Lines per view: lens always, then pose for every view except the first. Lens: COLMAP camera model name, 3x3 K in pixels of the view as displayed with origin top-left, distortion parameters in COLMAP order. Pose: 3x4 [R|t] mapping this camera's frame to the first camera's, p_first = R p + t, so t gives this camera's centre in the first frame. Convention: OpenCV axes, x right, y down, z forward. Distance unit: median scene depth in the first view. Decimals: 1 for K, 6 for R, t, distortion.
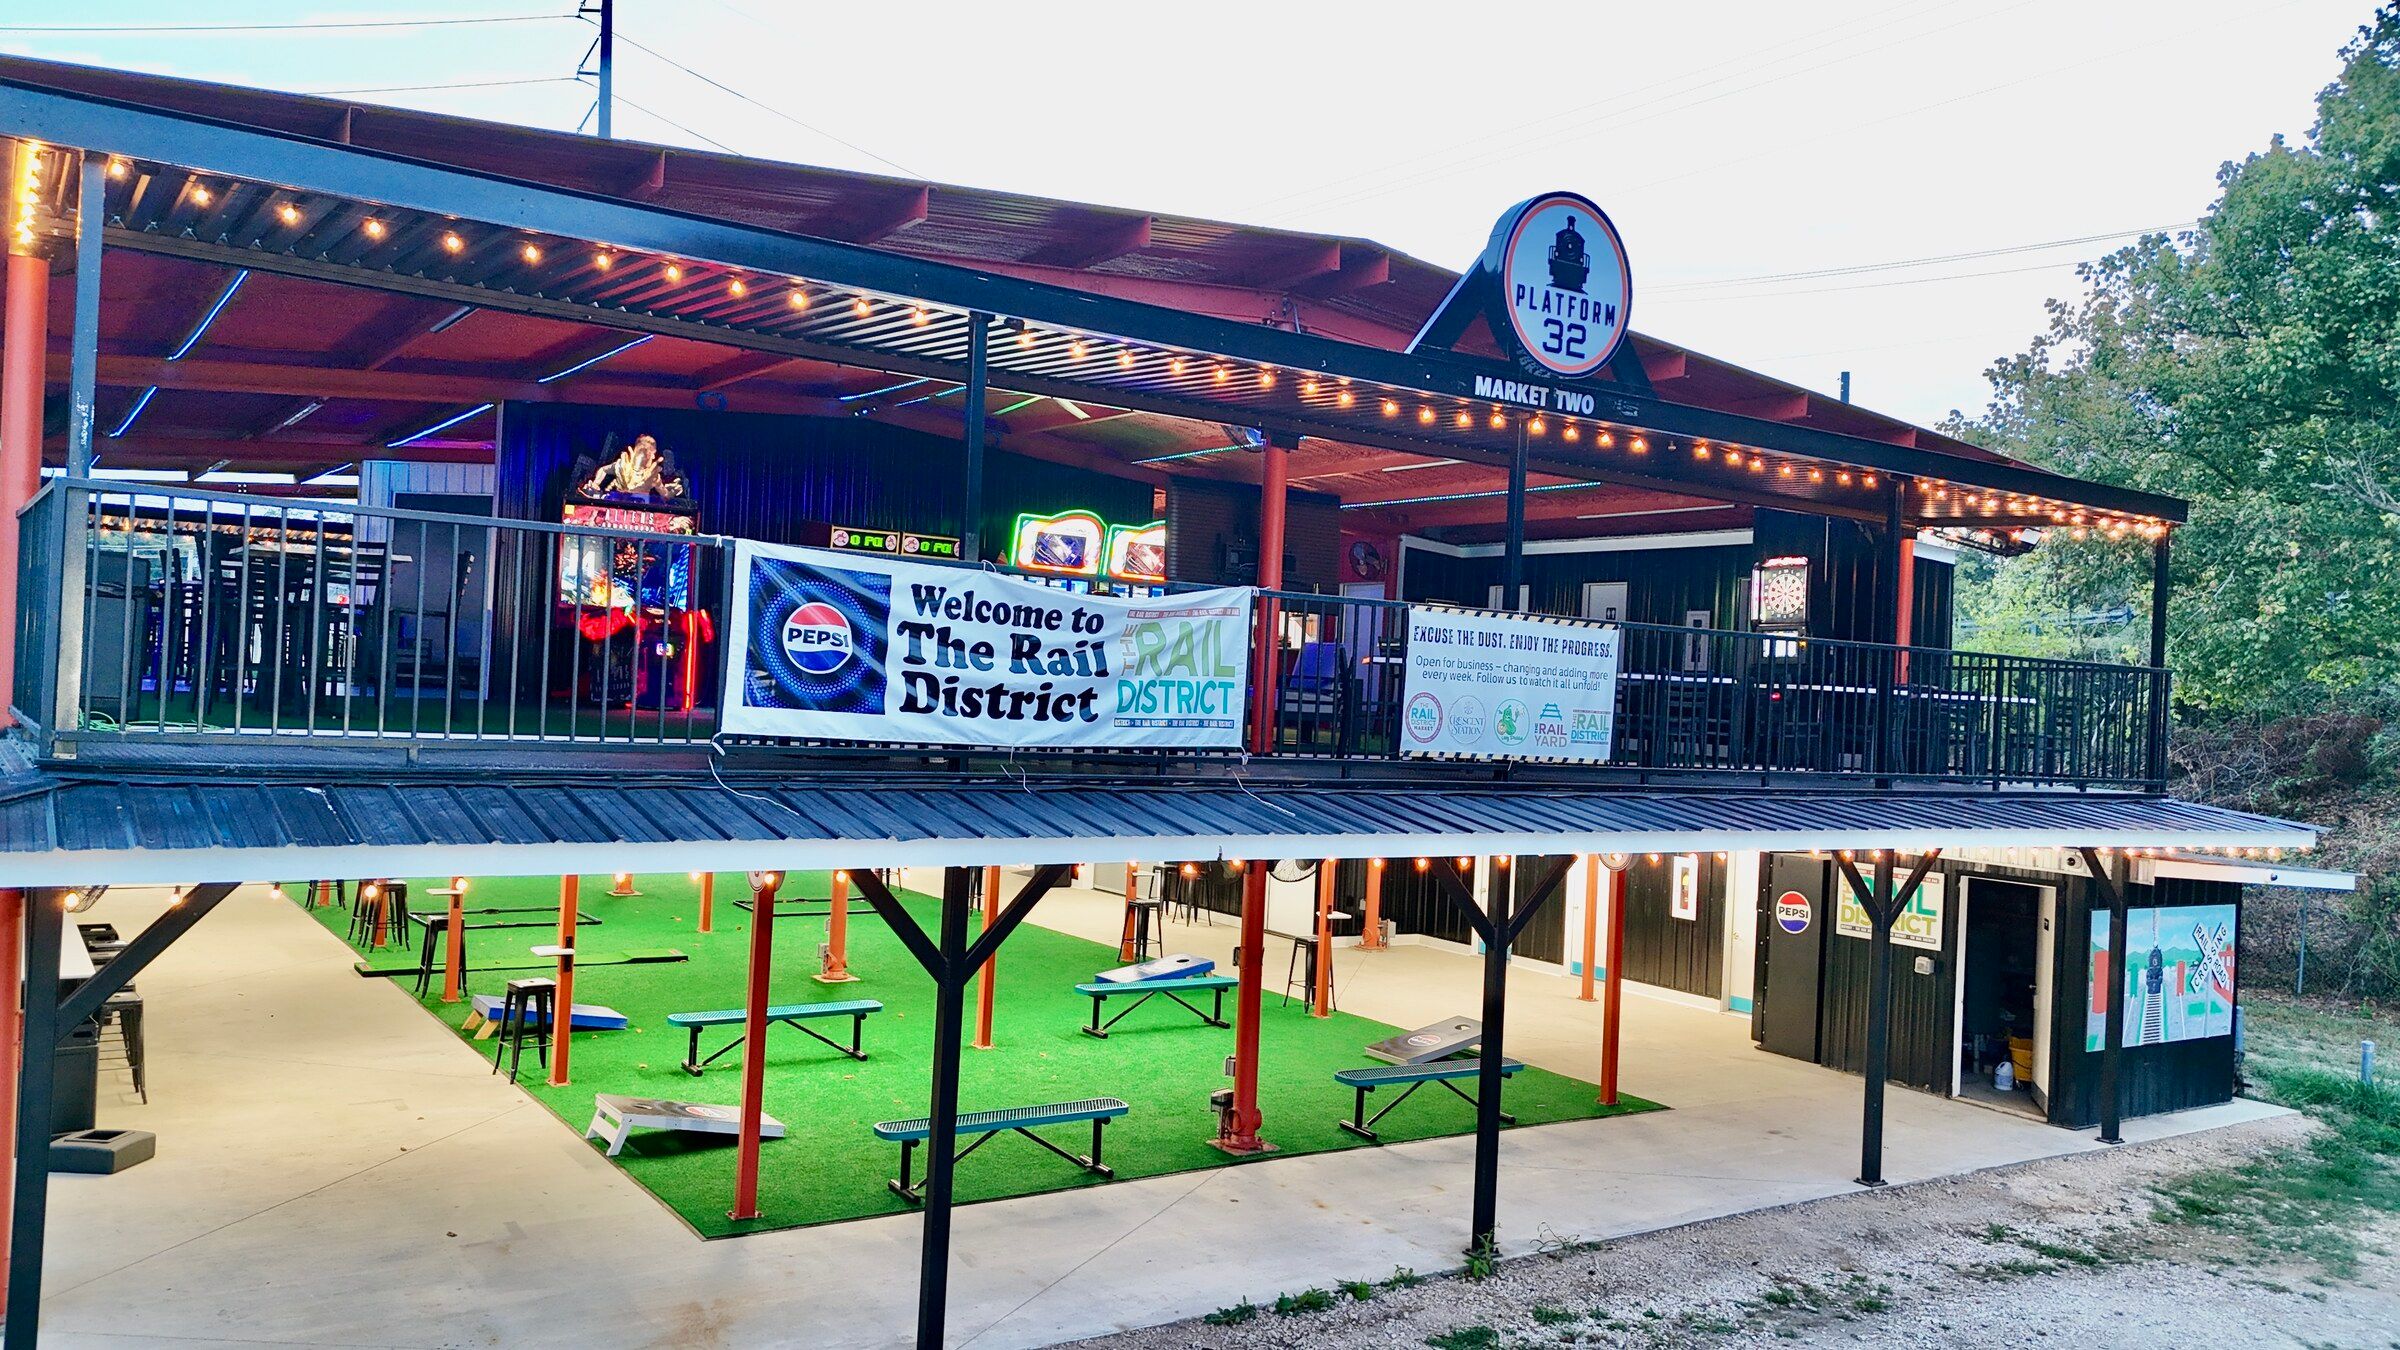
lens RADIAL K [[1763.6, 0, 1200.0], [0, 1763.6, 675.0], [0, 0, 1]] dist [0.093537, -0.088114]
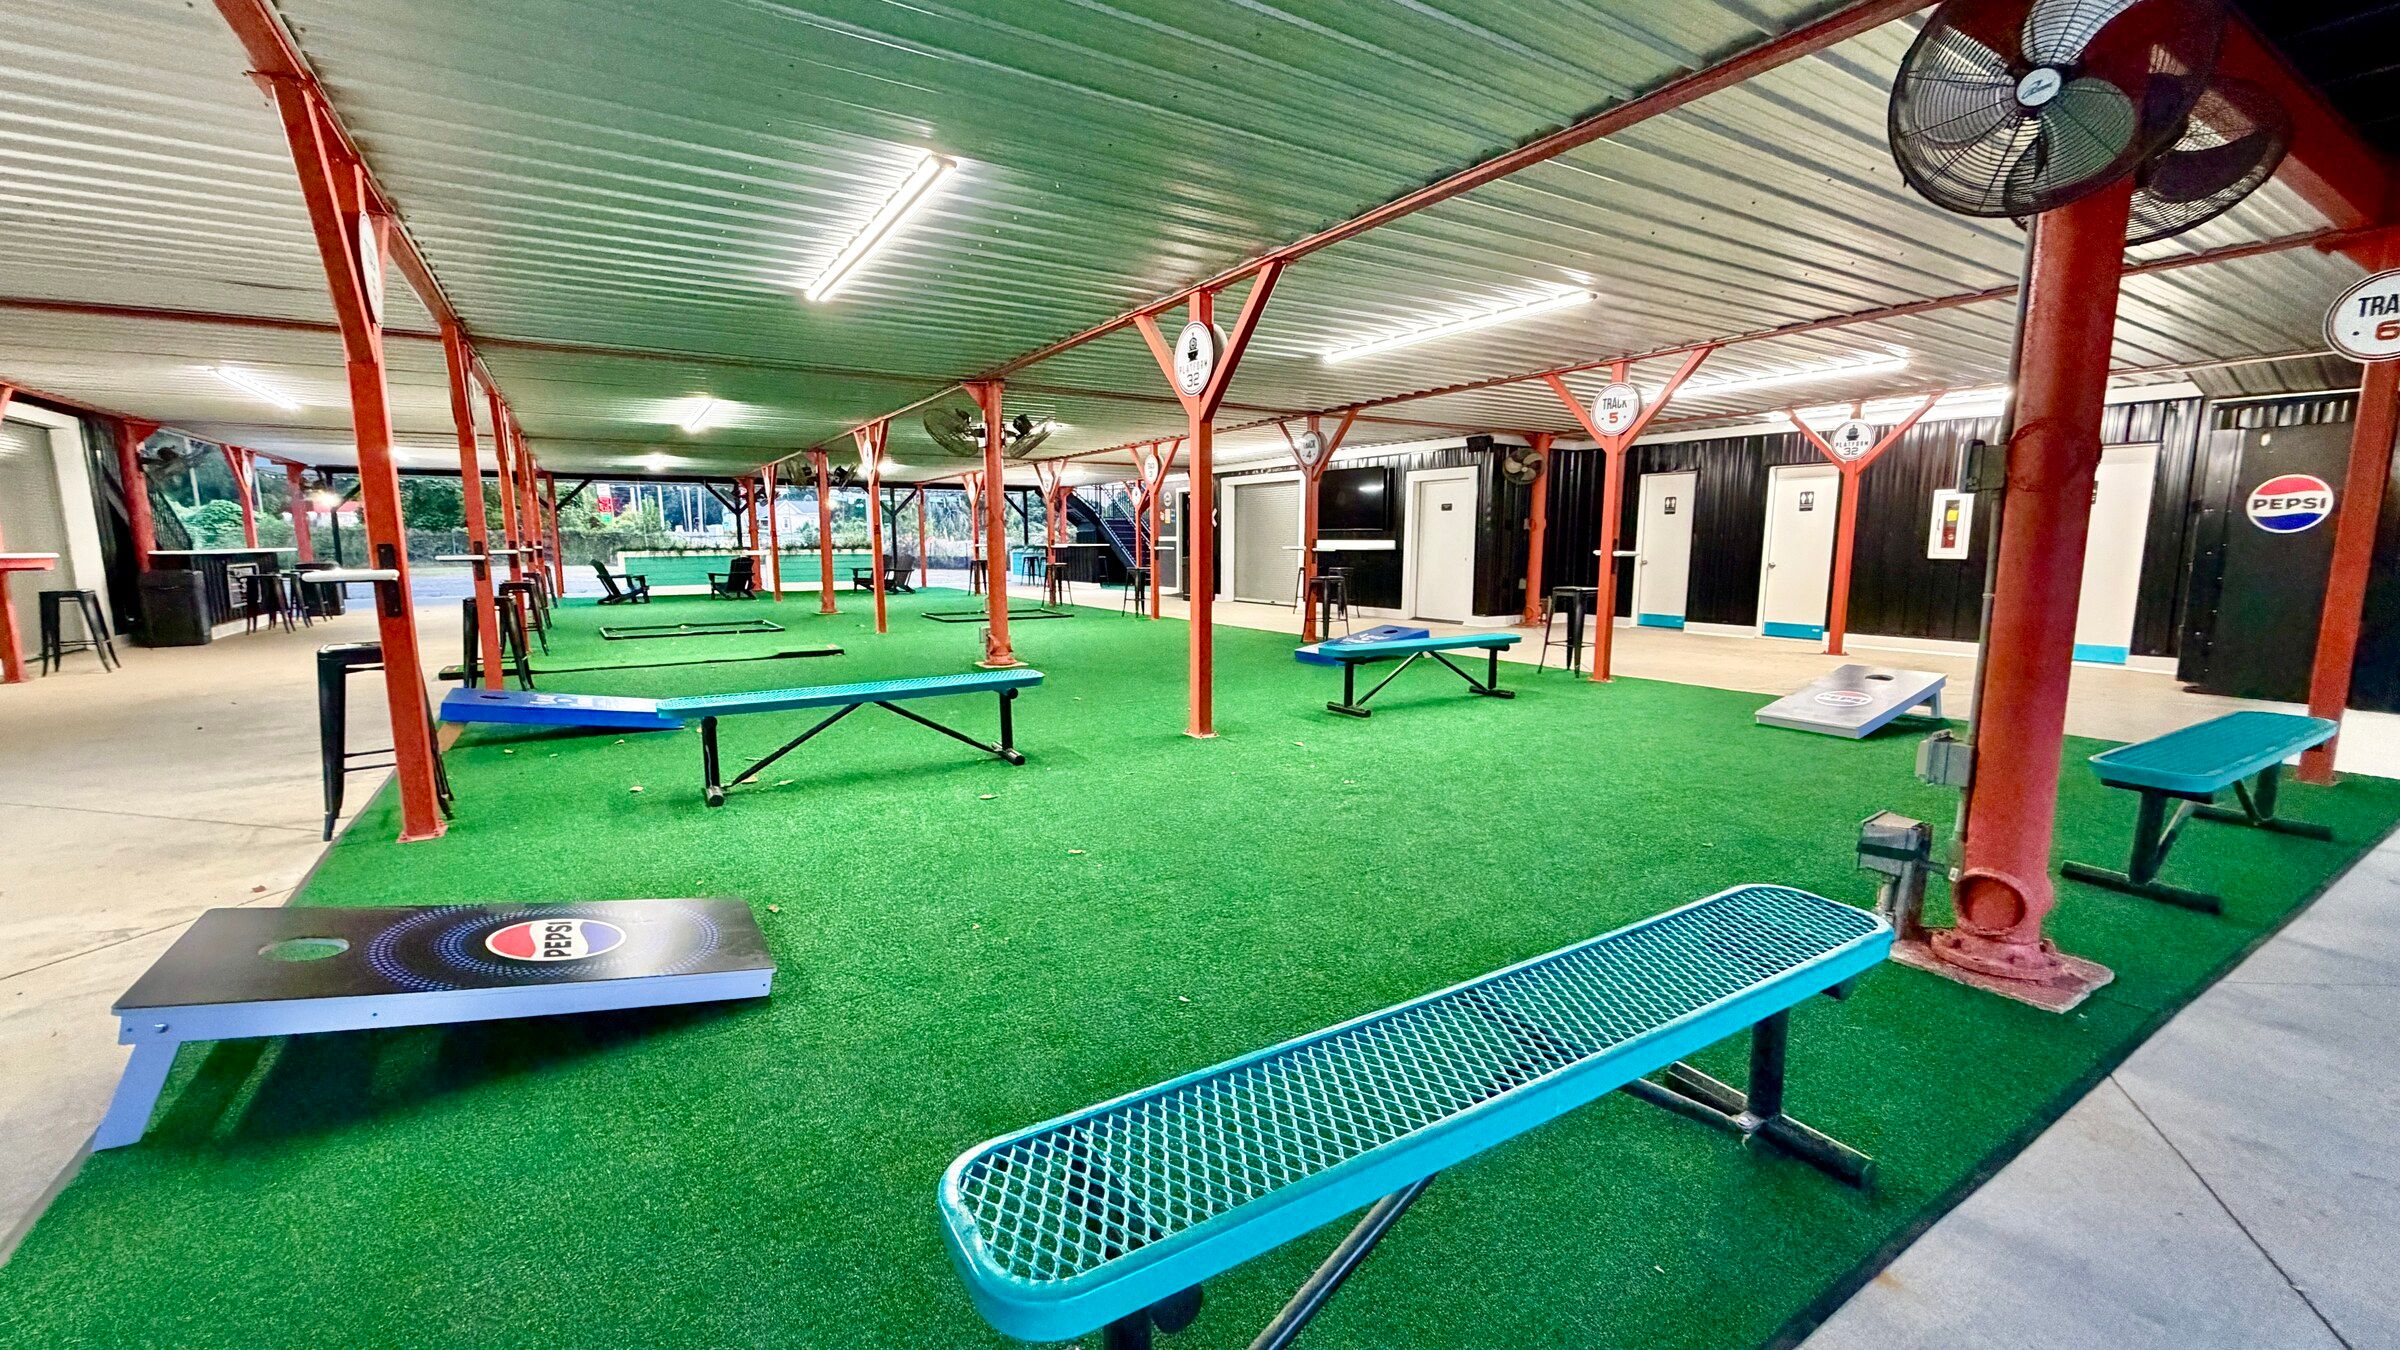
lens RADIAL K [[963.6, 0, 1200.0], [0, 963.6, 675.0], [0, 0, 1]] dist [0.000455, 0.000008]
pose [[0.998284, -0.043669, -0.039018, -0.152527], [0.049070, 0.987415, 0.150349, 0.188739], [0.031961, -0.152005, 0.987863, 0.915904]]
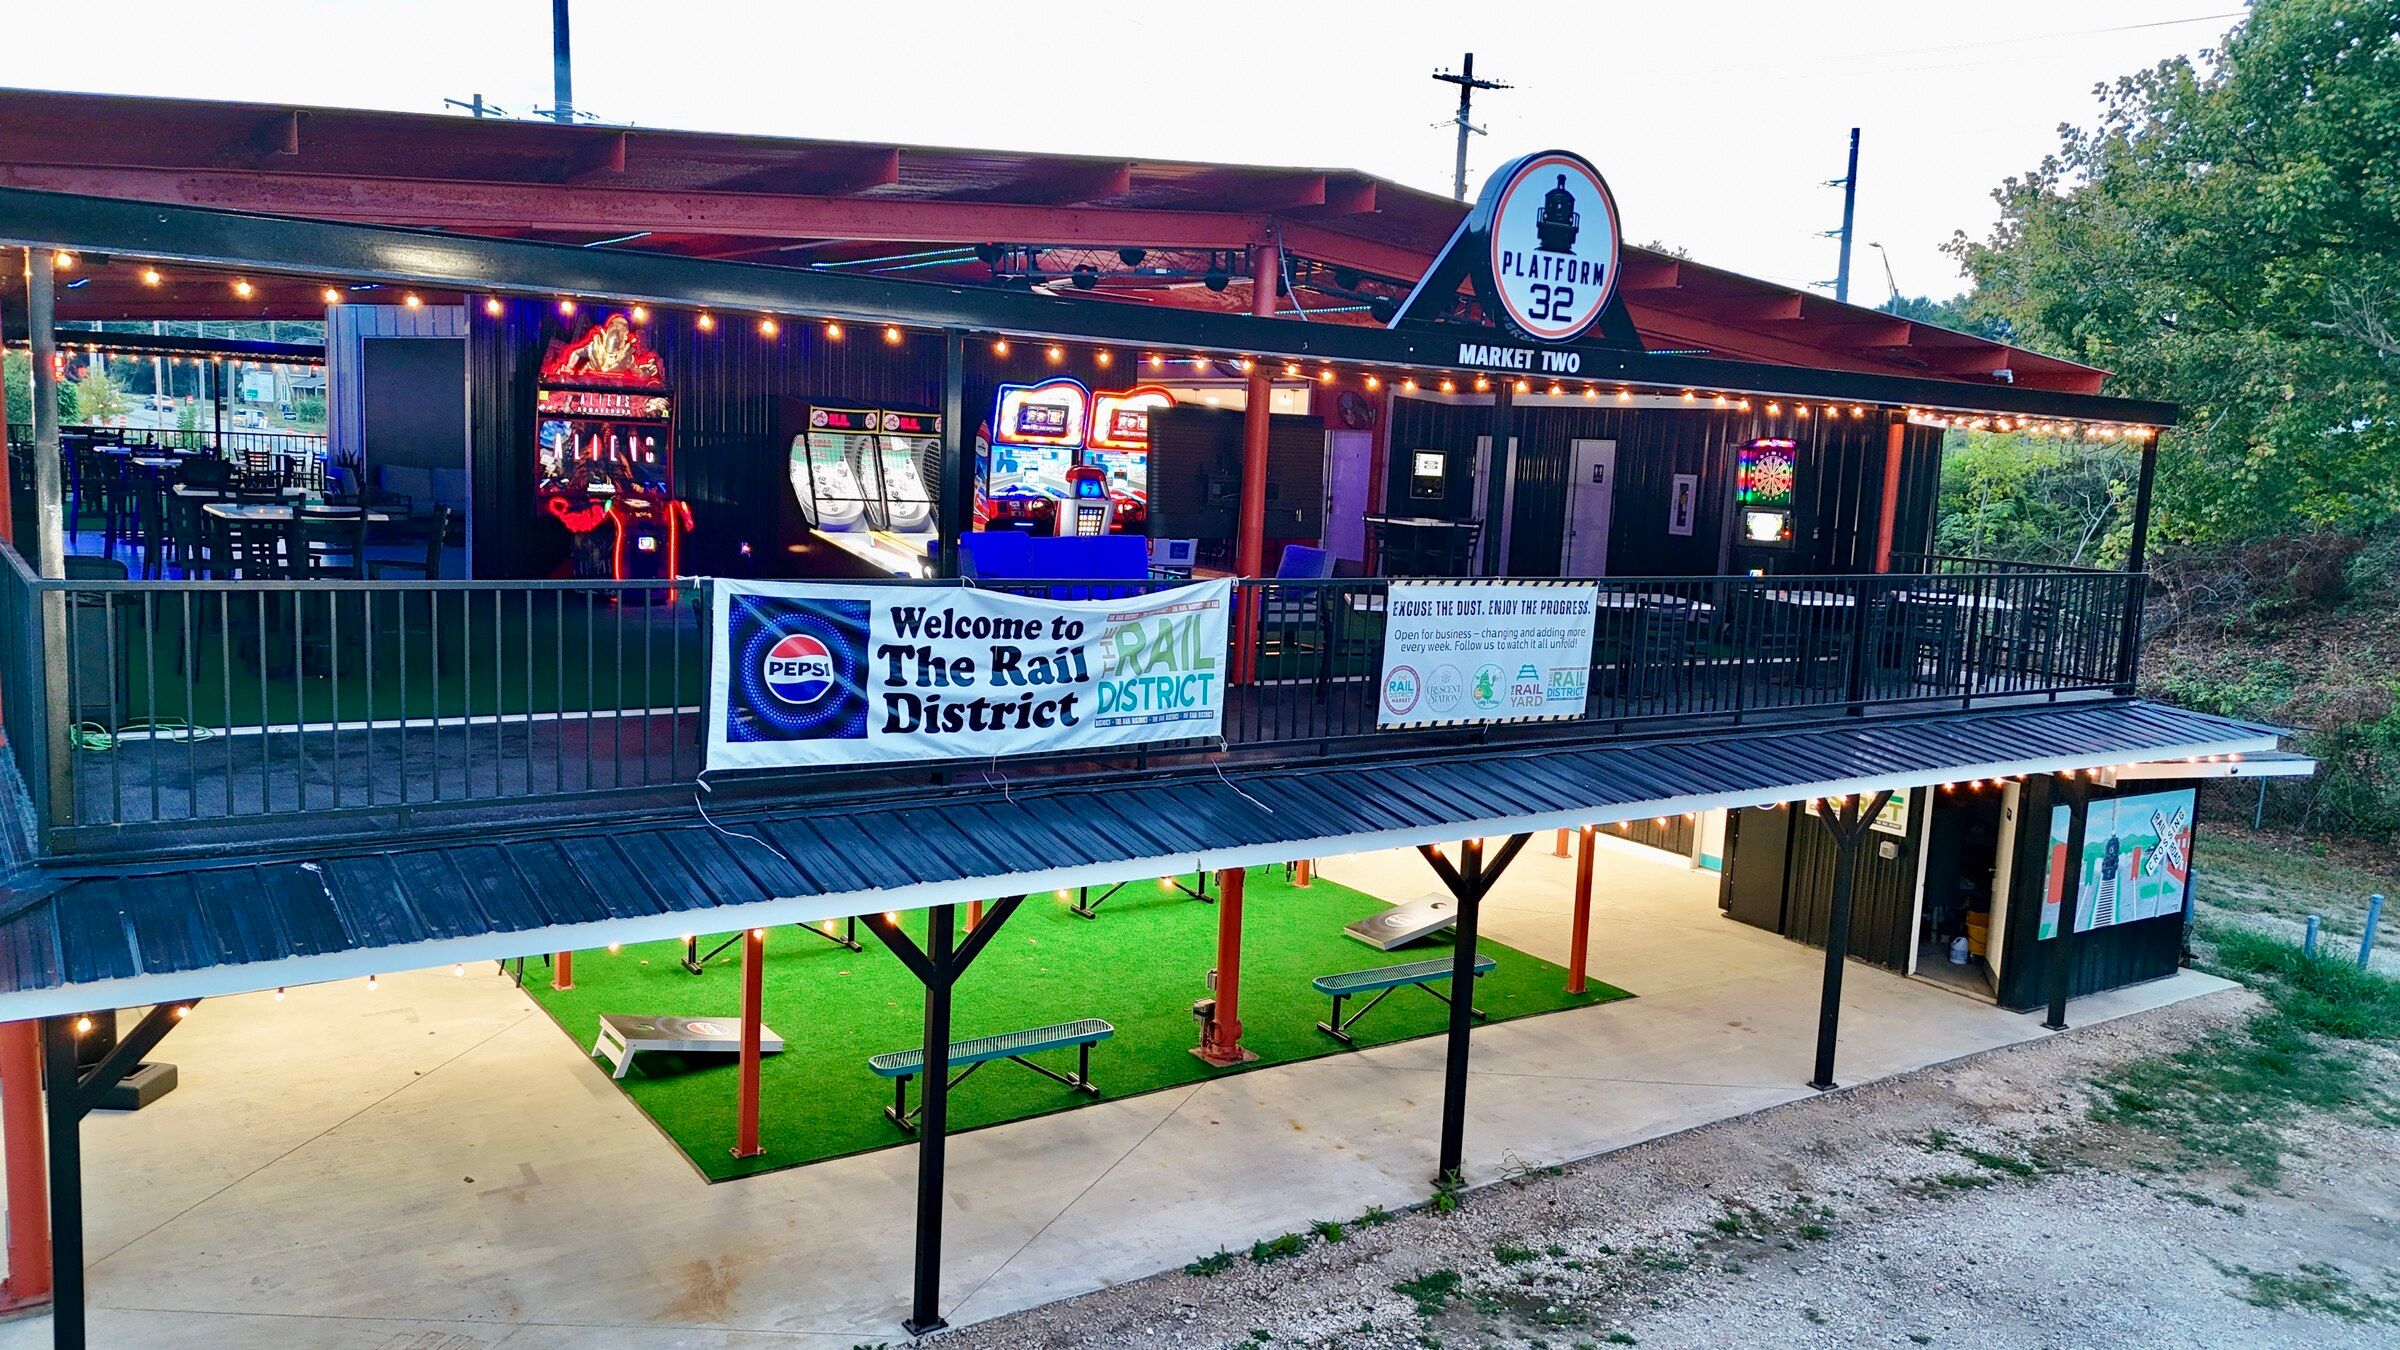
lens RADIAL K [[1763.6, 0, 1200.0], [0, 1763.6, 675.0], [0, 0, 1]] dist [0.093537, -0.088114]
pose [[0.999984, -0.000827, 0.005528, 0.005102], [0.000052, 0.990327, 0.138752, -0.115239], [-0.005590, -0.138750, 0.990312, -0.000654]]
